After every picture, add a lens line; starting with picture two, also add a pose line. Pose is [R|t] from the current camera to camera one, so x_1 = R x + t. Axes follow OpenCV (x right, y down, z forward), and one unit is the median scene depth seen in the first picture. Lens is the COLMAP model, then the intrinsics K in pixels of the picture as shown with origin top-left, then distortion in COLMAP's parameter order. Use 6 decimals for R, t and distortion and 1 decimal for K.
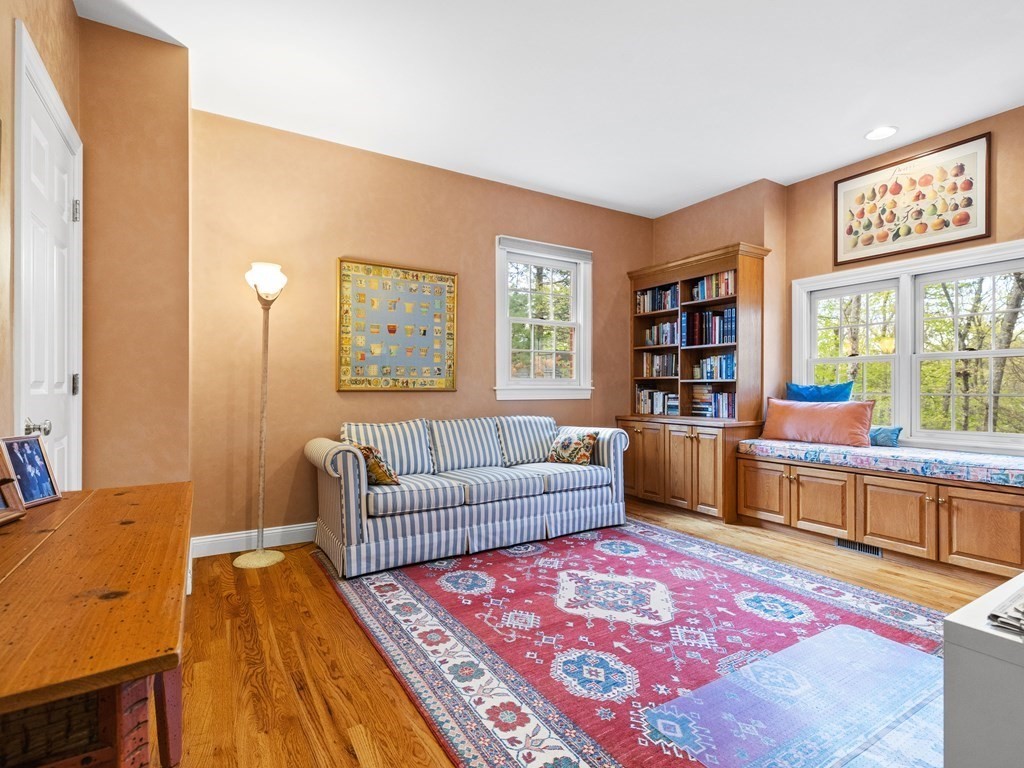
lens RADIAL K [[514.6, 0, 513.6], [0, 514.6, 392.4], [0, 0, 1]] dist [0.000159, -0.000009]
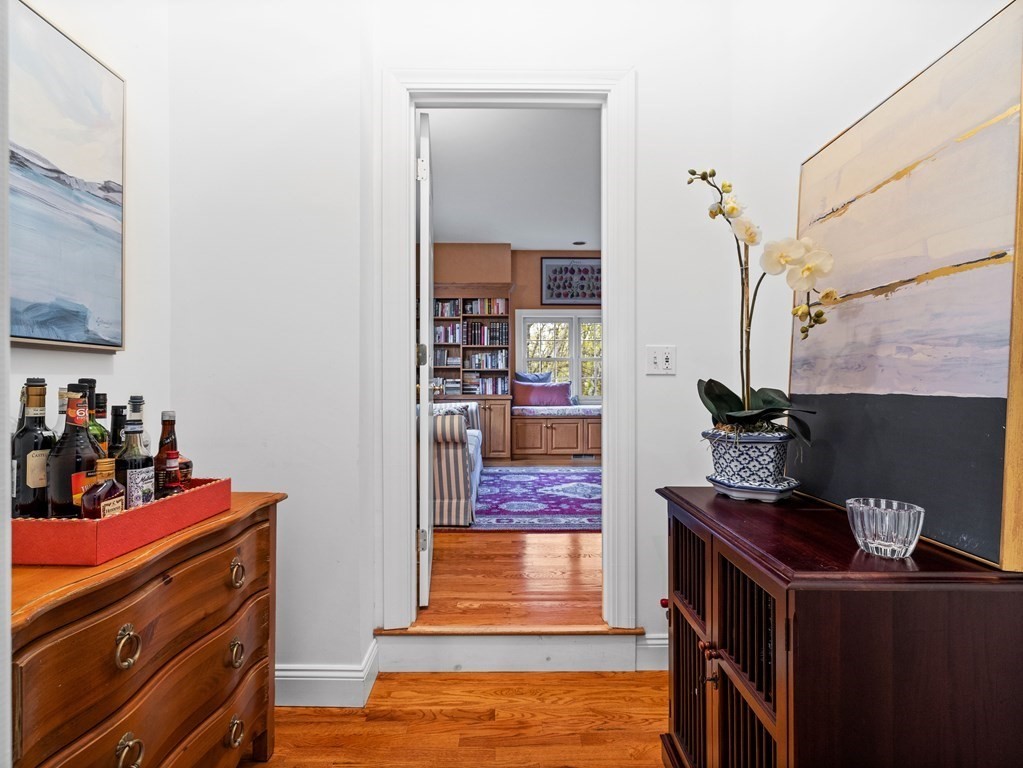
lens RADIAL K [[483.9, 0, 507.6], [0, 483.9, 390.5], [0, 0, 1]] dist [0.000880, 0.000082]
pose [[0.534465, -0.015237, 0.845053, -0.795794], [0.006238, 0.999881, 0.014083, 0.019124], [-0.845167, -0.002255, 0.534497, 0.207557]]
